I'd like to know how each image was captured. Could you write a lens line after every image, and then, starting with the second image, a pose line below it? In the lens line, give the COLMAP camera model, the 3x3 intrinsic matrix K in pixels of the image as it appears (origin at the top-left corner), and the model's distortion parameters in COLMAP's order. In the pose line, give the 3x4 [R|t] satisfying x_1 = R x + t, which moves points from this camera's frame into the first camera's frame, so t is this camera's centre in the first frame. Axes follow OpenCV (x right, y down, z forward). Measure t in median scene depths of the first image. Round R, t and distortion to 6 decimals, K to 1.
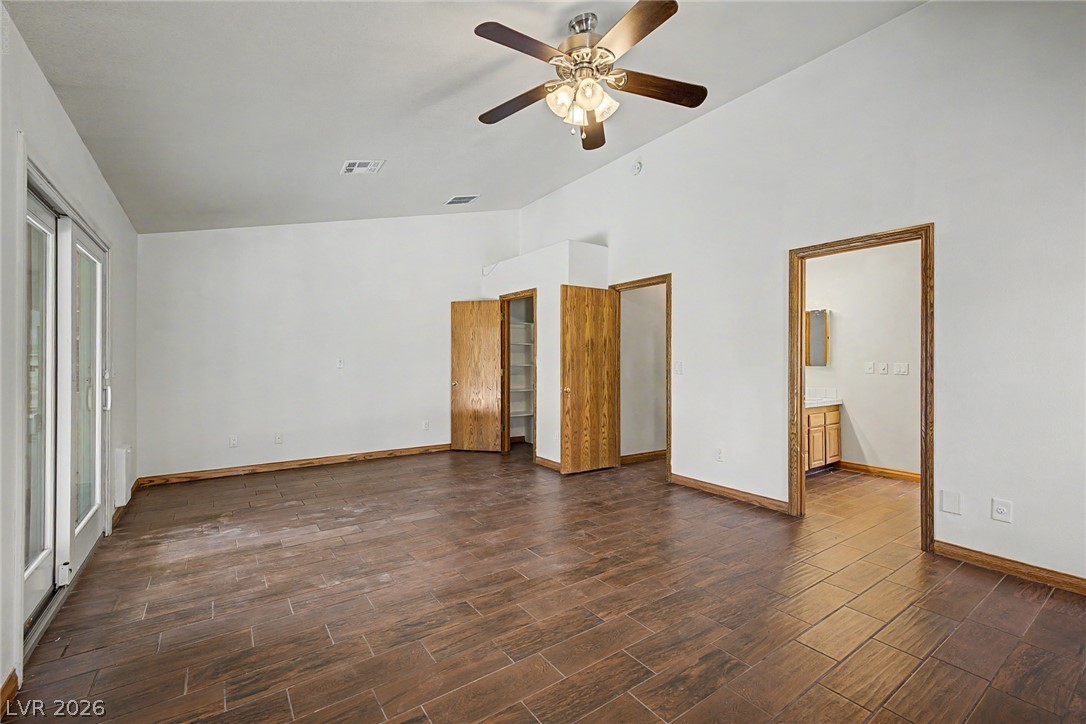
lens RADIAL K [[460.9, 0, 536.1], [0, 460.9, 362.0], [0, 0, 1]] dist [0.002423, 0.000143]
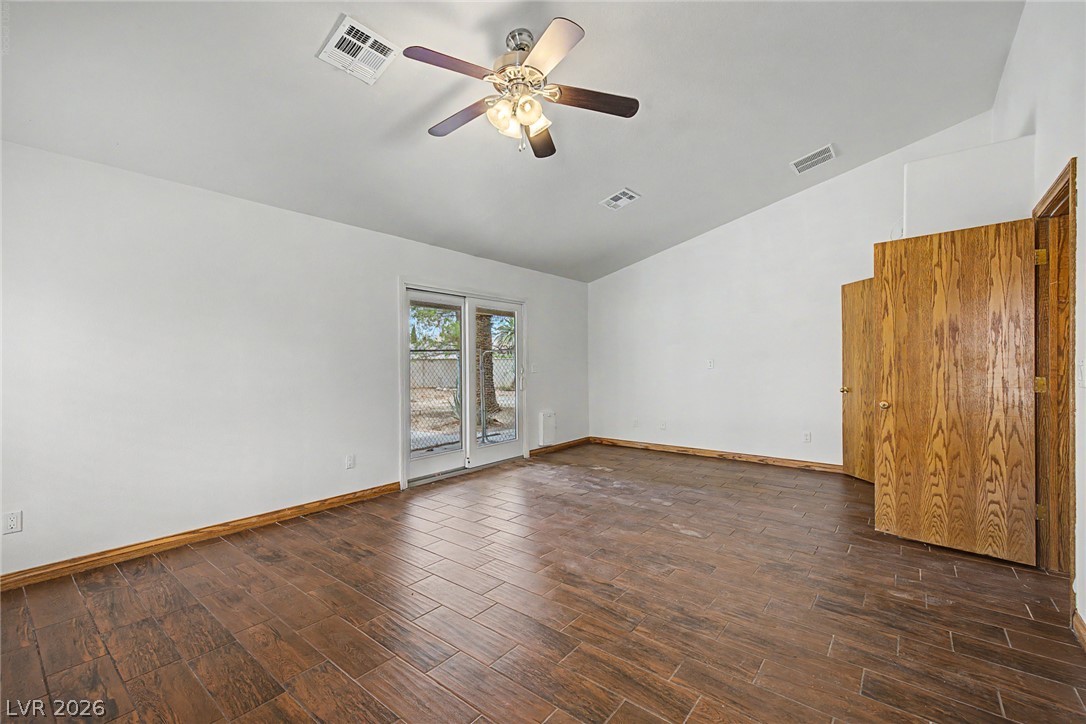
lens RADIAL K [[460.9, 0, 536.1], [0, 460.9, 362.0], [0, 0, 1]] dist [0.002423, 0.000143]
pose [[0.280765, -0.003561, -0.959770, 0.612359], [0.002471, 0.999992, -0.002987, 0.002659], [0.959773, -0.001532, 0.280771, 0.397984]]
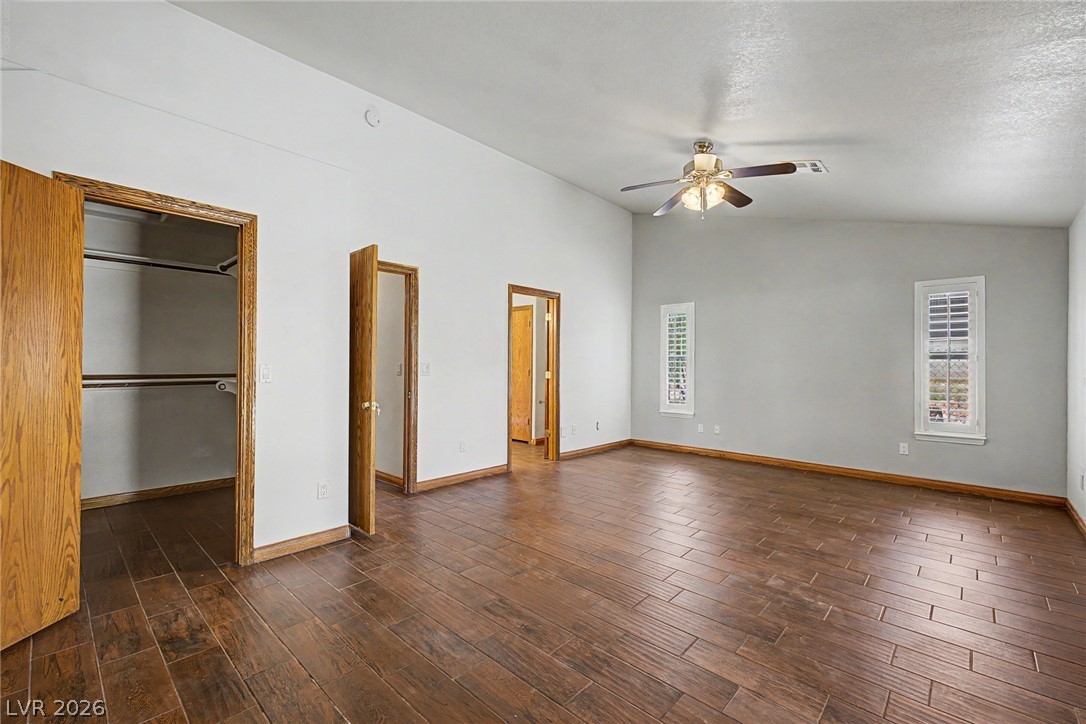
lens RADIAL K [[460.9, 0, 536.1], [0, 460.9, 362.0], [0, 0, 1]] dist [0.002423, 0.000143]
pose [[-0.208152, 0.001537, 0.978095, -0.705983], [-0.005541, 0.999981, -0.002751, -0.001066], [-0.978081, -0.005992, -0.208140, 1.014761]]
